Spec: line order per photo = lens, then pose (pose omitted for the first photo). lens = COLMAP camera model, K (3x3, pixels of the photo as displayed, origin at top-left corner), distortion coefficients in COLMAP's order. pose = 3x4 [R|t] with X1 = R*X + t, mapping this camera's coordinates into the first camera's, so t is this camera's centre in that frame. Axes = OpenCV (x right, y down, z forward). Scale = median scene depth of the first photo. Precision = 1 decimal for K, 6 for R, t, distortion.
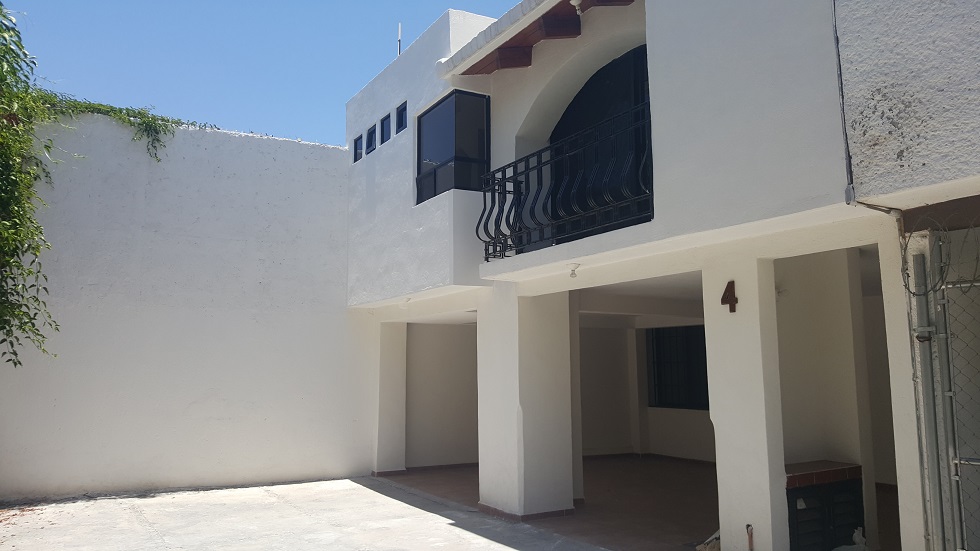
lens RADIAL K [[735.3, 0, 490.0], [0, 735.3, 275.5], [0, 0, 1]] dist [0.135659, -0.209155]
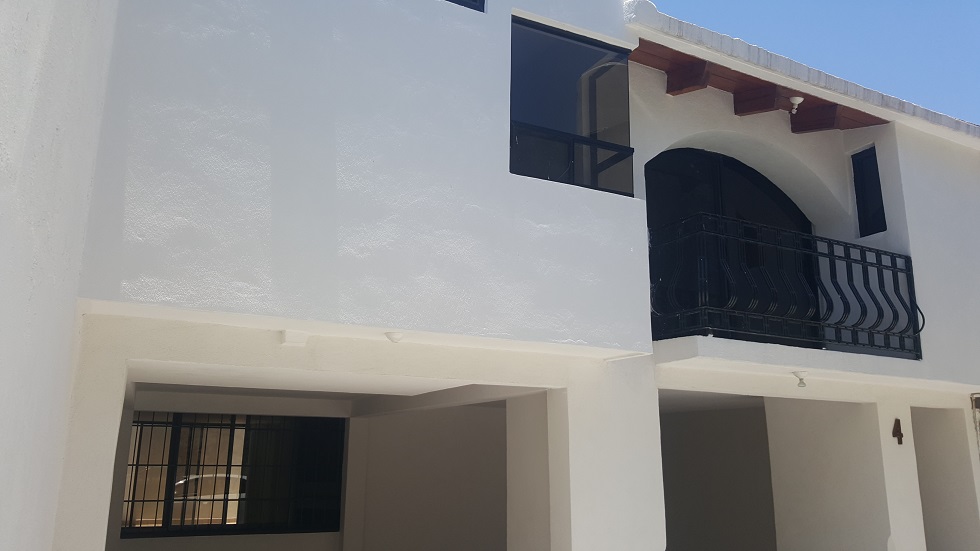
lens RADIAL K [[737.2, 0, 485.0], [0, 737.2, 285.4], [0, 0, 1]] dist [0.142139, -0.234137]
pose [[0.055897, 0.246518, 0.967525, -0.817503], [-0.130032, 0.962584, -0.237747, 0.151344], [-0.989933, -0.112520, 0.085860, 1.340622]]
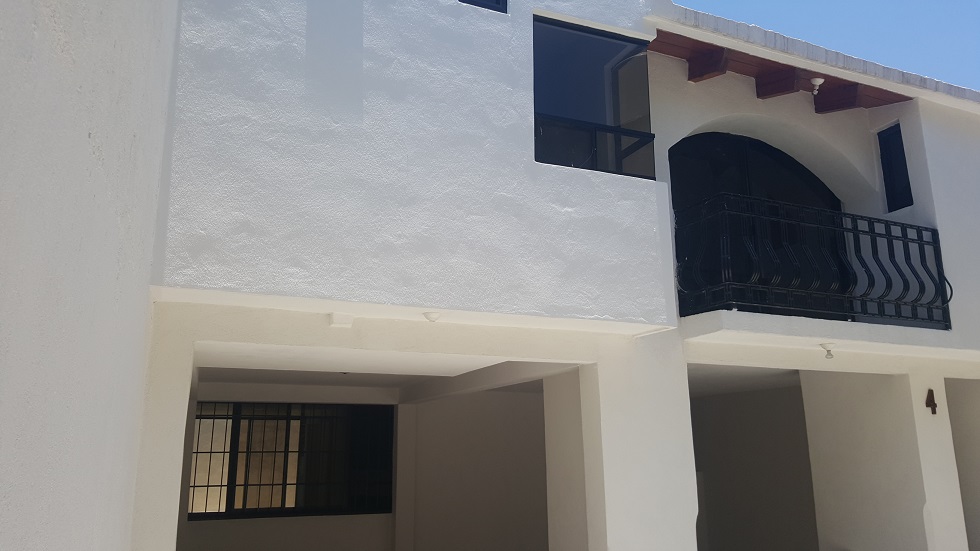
lens RADIAL K [[735.3, 0, 490.0], [0, 735.3, 275.5], [0, 0, 1]] dist [0.135659, -0.209155]
pose [[0.117405, 0.251121, 0.960809, -0.860561], [-0.112747, 0.964615, -0.238339, 0.174496], [-0.986663, -0.080346, 0.141563, 1.318960]]
